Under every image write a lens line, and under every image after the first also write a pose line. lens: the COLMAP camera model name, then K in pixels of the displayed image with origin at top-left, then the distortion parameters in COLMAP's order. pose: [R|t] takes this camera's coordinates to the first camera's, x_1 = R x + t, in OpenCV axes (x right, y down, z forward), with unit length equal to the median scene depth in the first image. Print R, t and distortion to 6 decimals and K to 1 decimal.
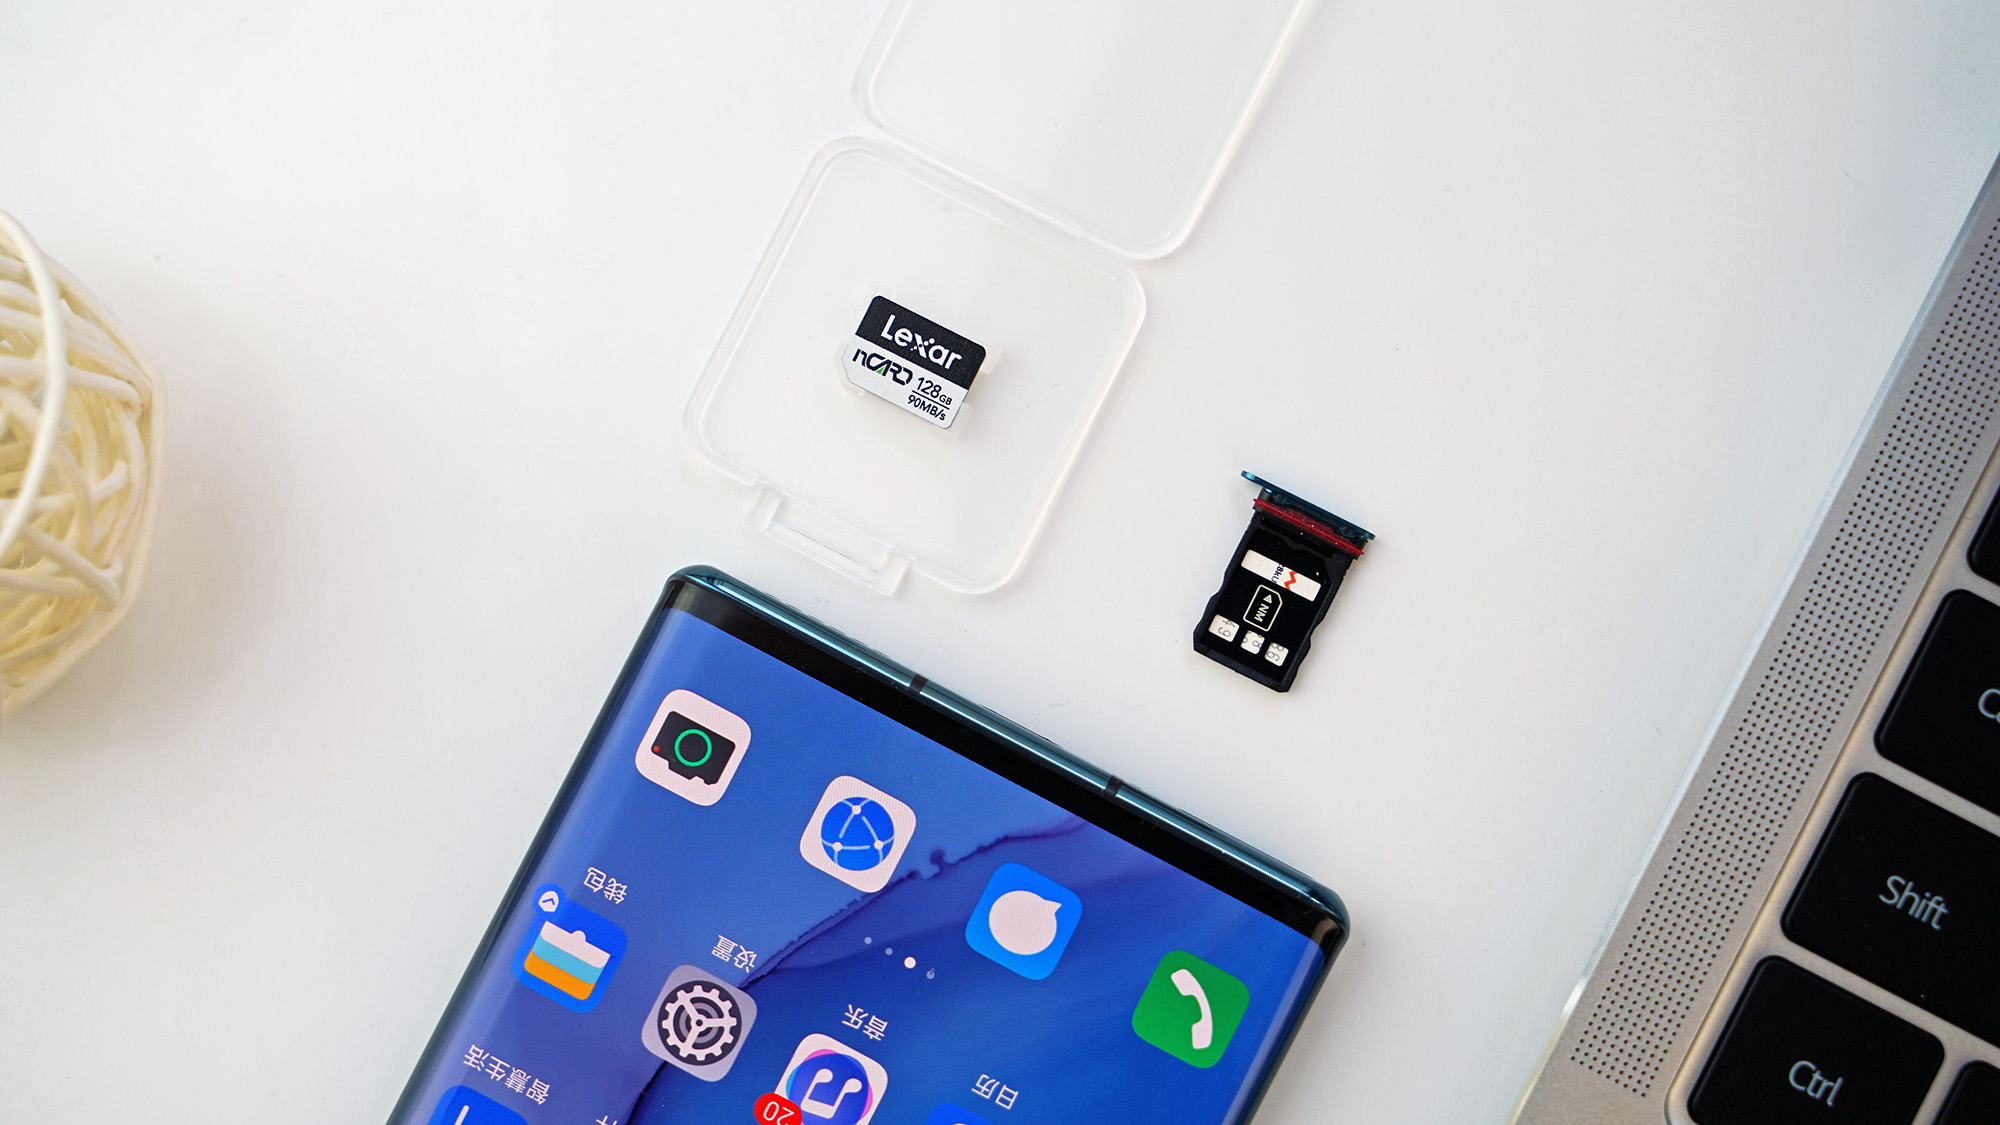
lens RADIAL K [[3199.3, 0, 1000.0], [0, 3199.3, 560.6], [0, 0, 1]] dist [0.021708, 0.000000]
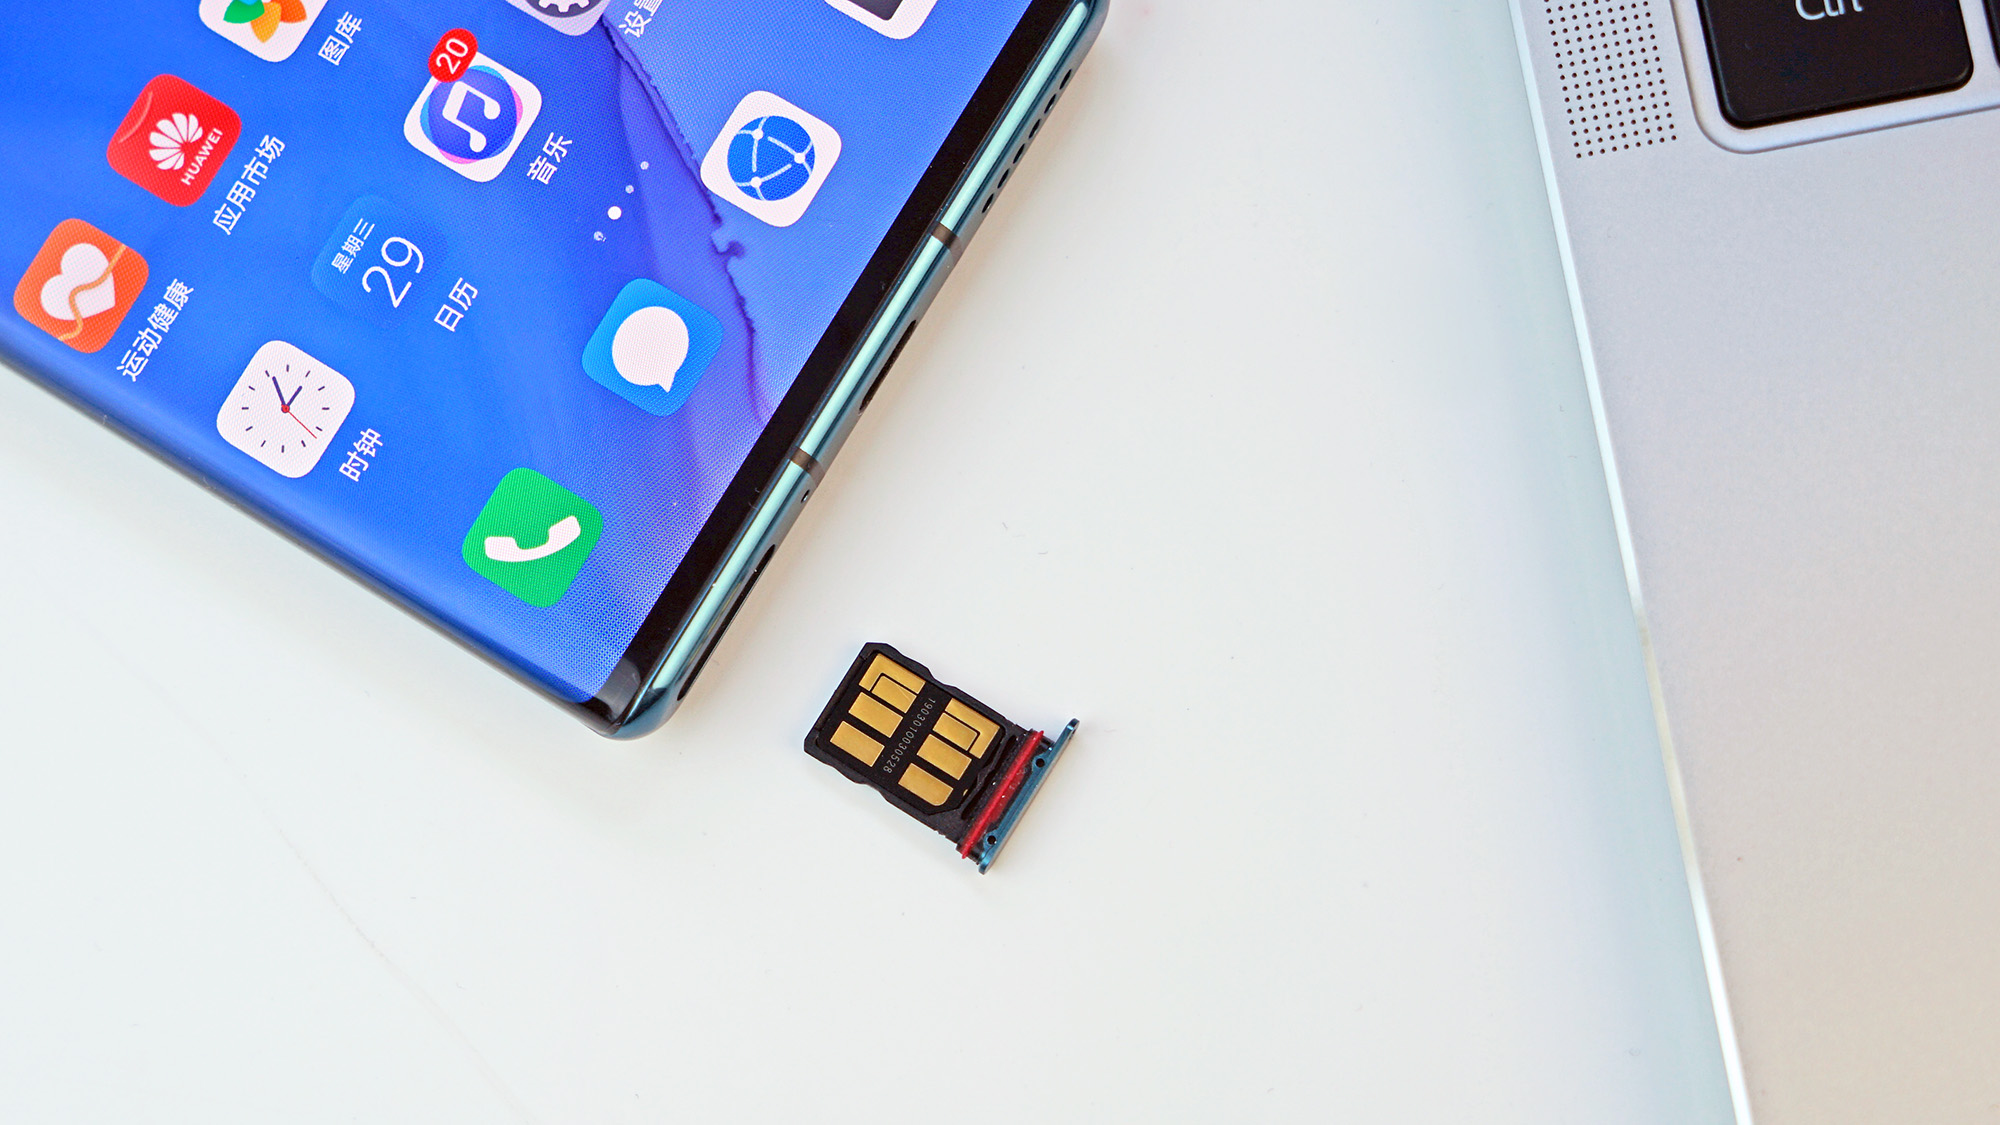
lens RADIAL K [[2474.6, 0, 997.6], [0, 2474.6, 562.9], [0, 0, 1]] dist [-0.007689, 0.000000]
pose [[-0.079860, 0.996787, -0.006160, 0.060504], [-0.996697, -0.079941, -0.014322, 0.026388], [-0.014768, 0.004996, 0.999878, 0.343618]]
